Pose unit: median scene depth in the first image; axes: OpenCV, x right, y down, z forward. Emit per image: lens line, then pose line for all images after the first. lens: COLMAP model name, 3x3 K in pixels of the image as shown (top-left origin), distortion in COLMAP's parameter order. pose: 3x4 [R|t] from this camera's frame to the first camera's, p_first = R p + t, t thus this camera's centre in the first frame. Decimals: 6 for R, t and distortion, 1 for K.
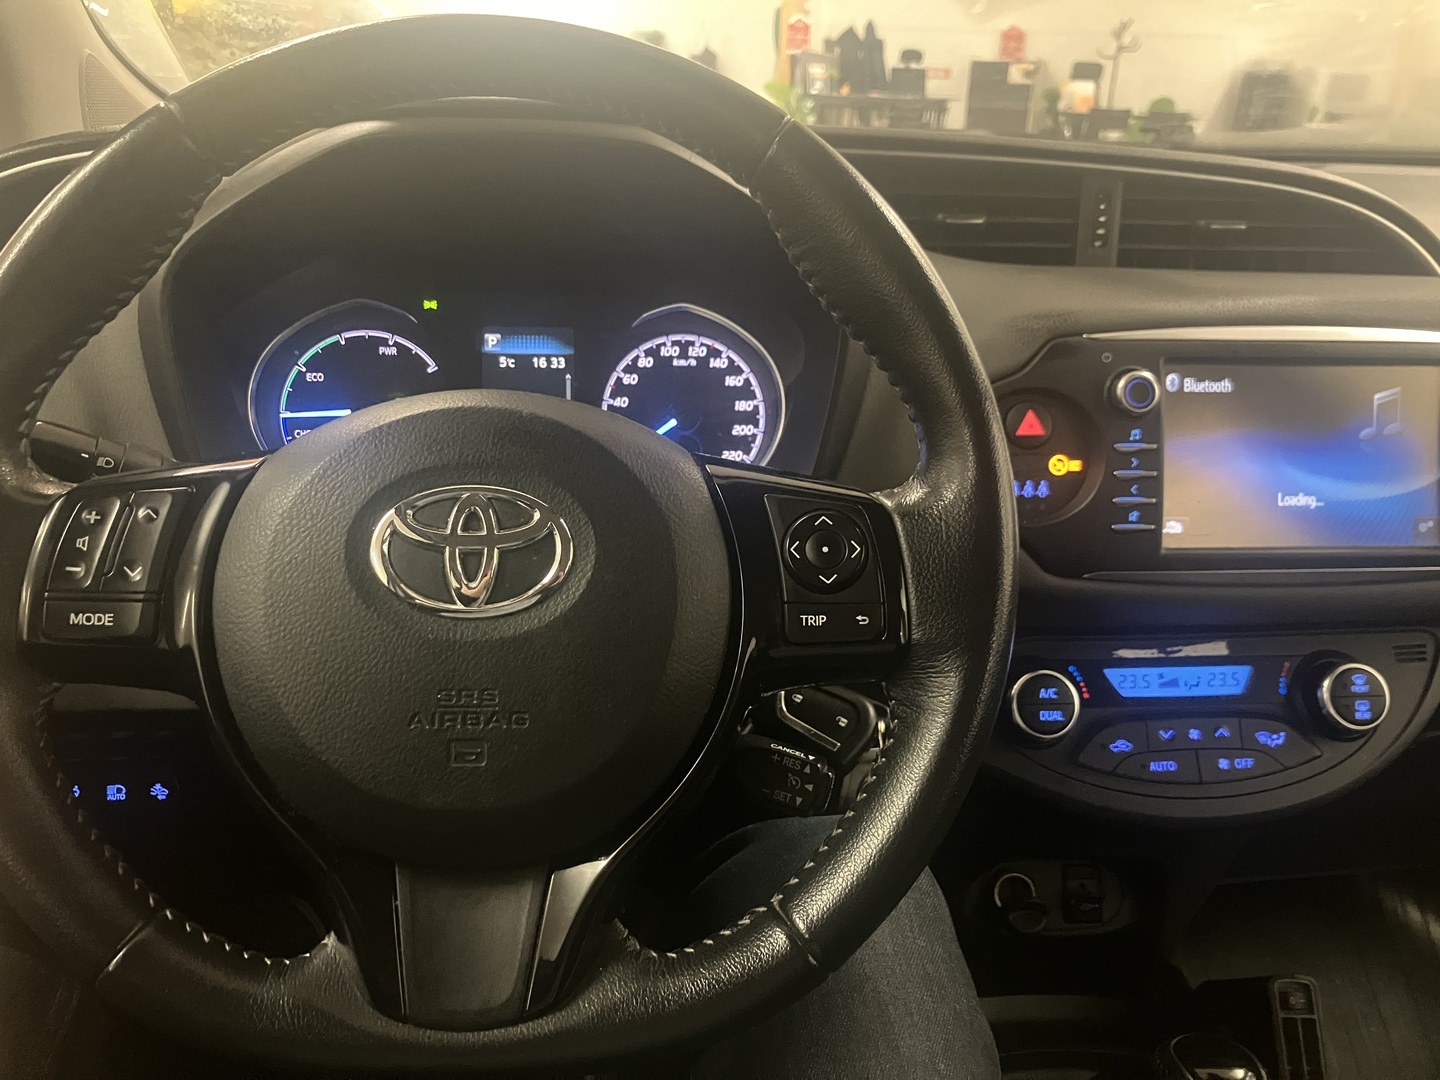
lens RADIAL K [[1180.7, 0, 730.4], [0, 1180.7, 542.2], [0, 0, 1]] dist [0.004280, 0.016923]
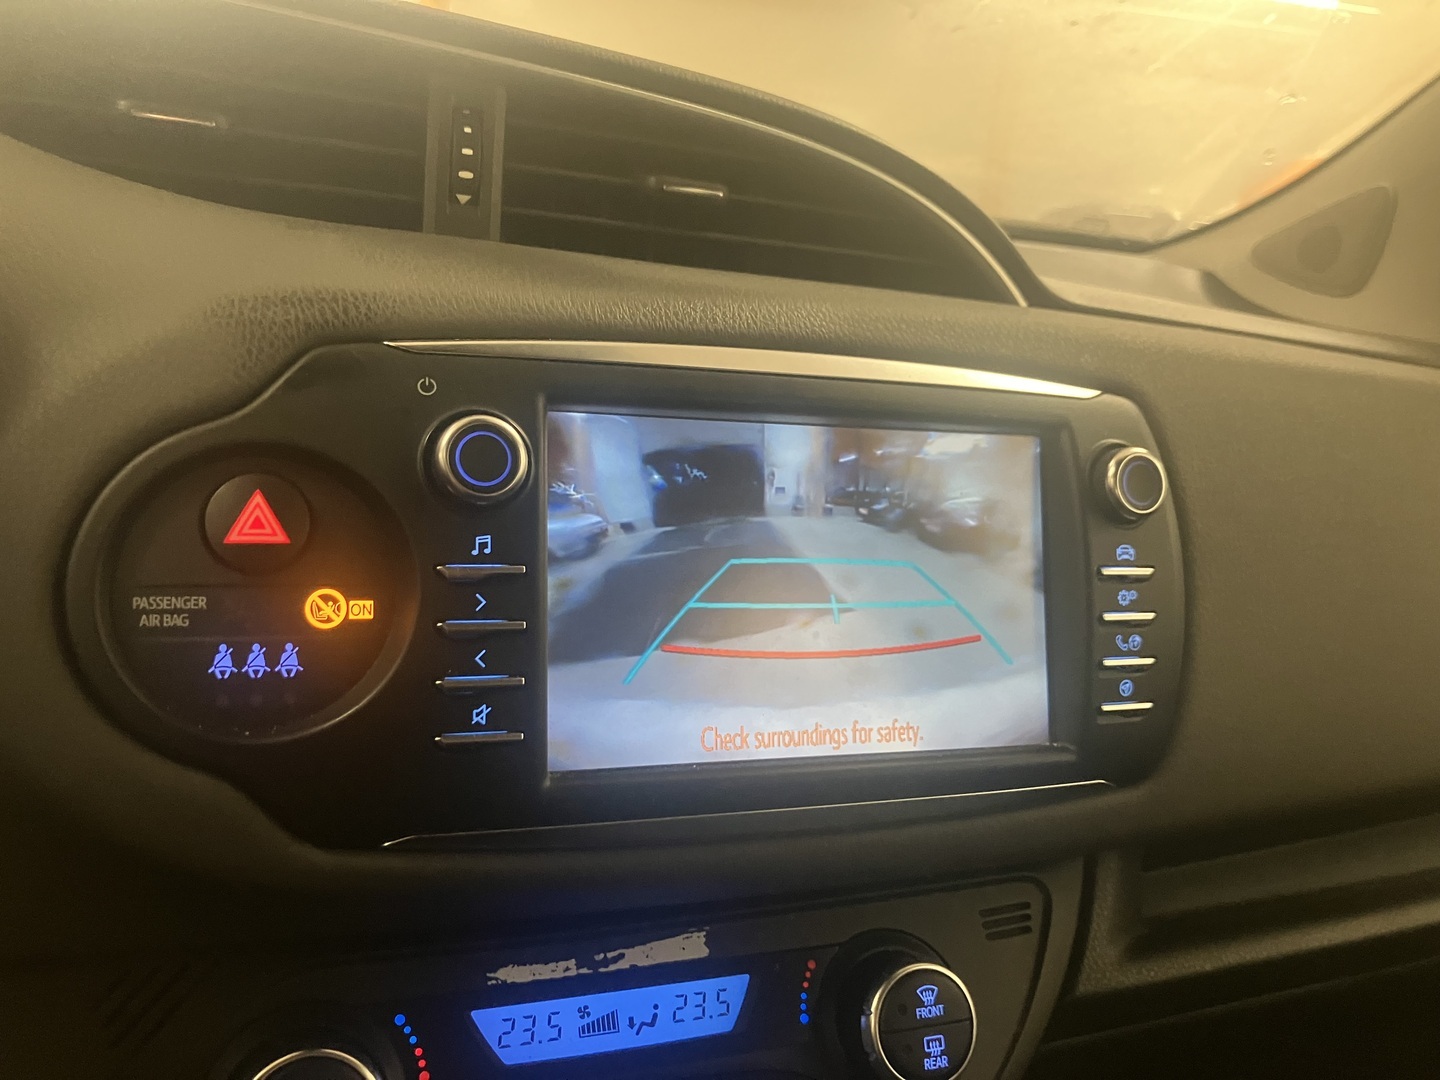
lens RADIAL K [[1180.7, 0, 715.2], [0, 1180.7, 541.5], [0, 0, 1]] dist [0.004280, 0.016923]
pose [[0.959982, 0.010034, 0.279883, 0.279690], [0.020062, 0.994327, -0.104458, -0.037553], [-0.279343, 0.105892, 0.954334, 0.479892]]
